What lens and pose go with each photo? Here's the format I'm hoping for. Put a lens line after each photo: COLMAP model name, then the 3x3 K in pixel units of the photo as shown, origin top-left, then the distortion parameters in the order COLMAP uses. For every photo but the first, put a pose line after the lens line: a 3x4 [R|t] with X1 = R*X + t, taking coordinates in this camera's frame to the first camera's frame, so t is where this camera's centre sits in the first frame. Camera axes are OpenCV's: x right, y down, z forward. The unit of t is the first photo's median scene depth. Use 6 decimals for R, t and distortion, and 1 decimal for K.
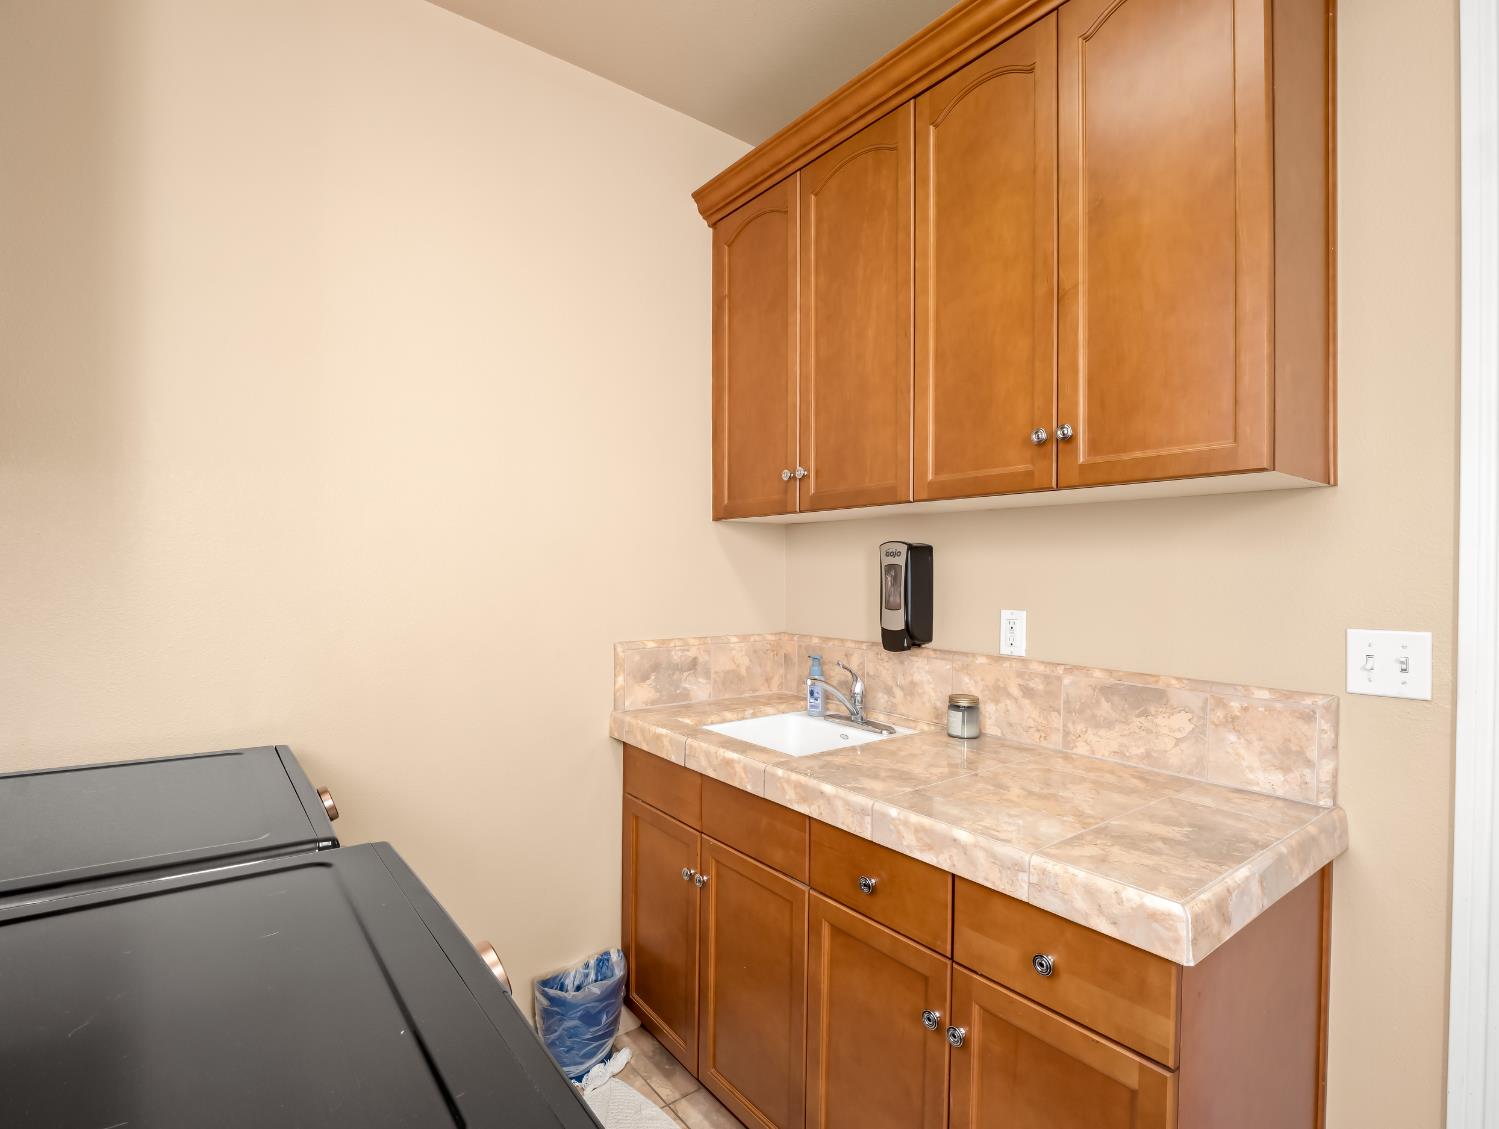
lens RADIAL K [[732.7, 0, 740.7], [0, 732.7, 567.4], [0, 0, 1]] dist [-0.016904, -0.002739]
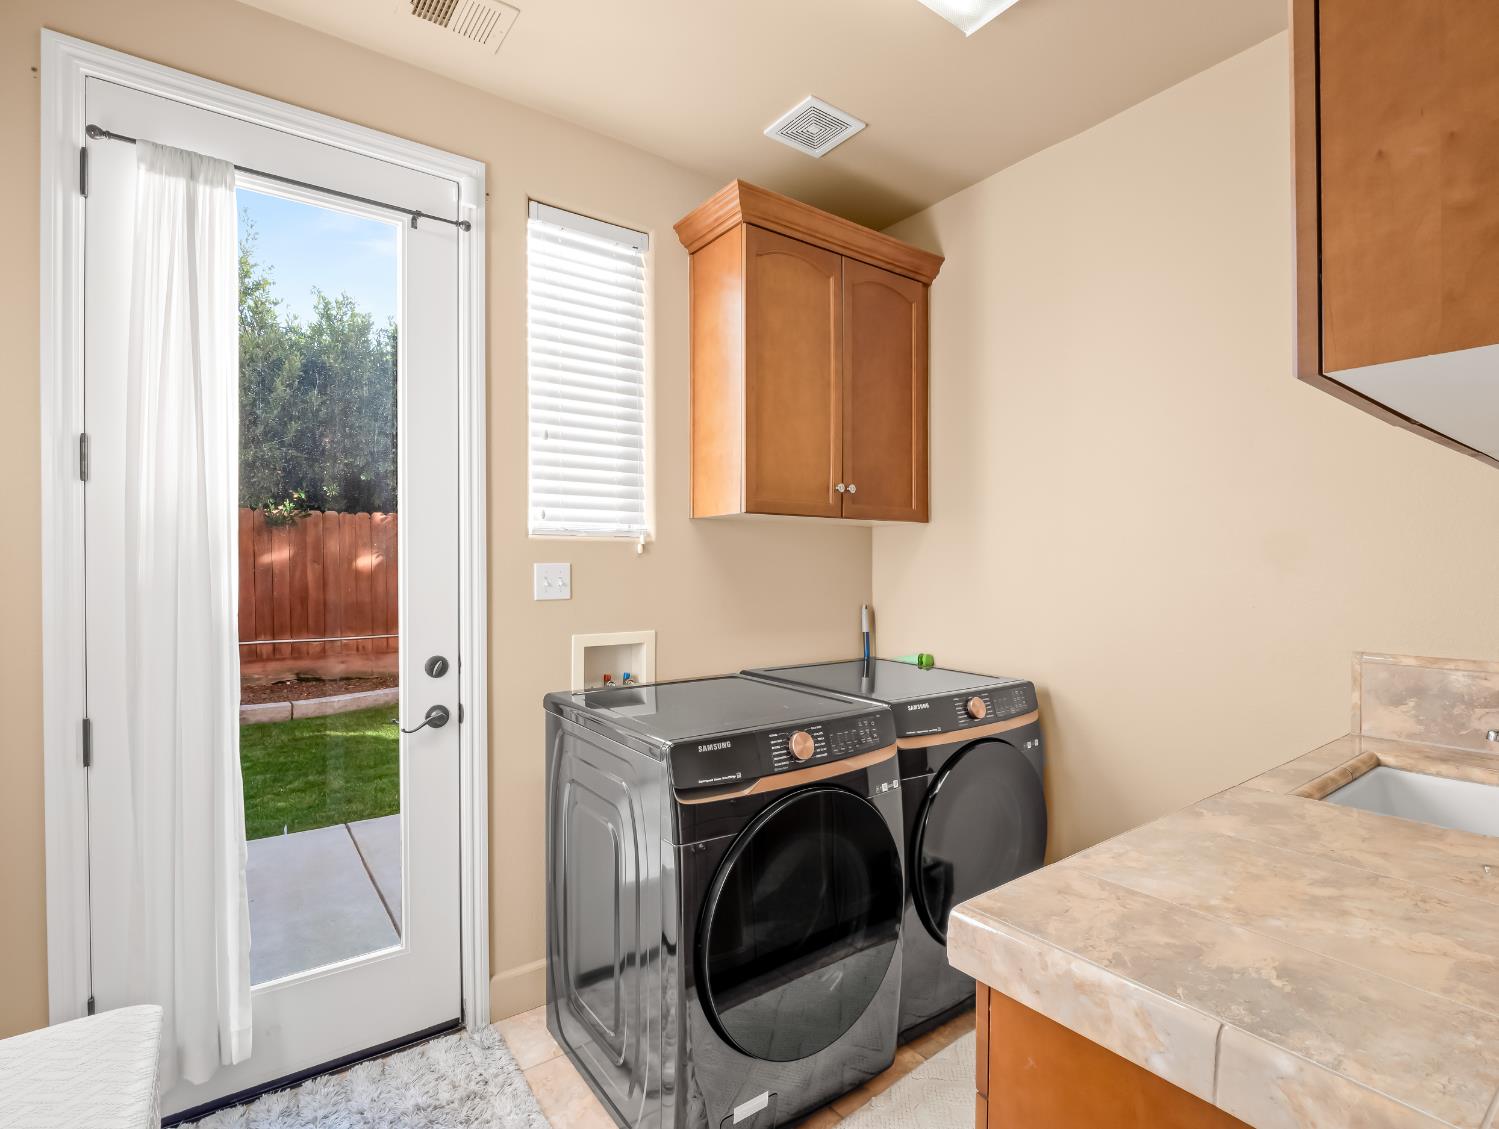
lens RADIAL K [[732.7, 0, 741.5], [0, 732.7, 565.2], [0, 0, 1]] dist [-0.016904, -0.002739]
pose [[-0.015070, -0.005709, -0.999870, 1.058594], [0.000003, 0.999984, -0.005709, 0.011469], [0.999886, -0.000089, -0.015069, 0.480165]]
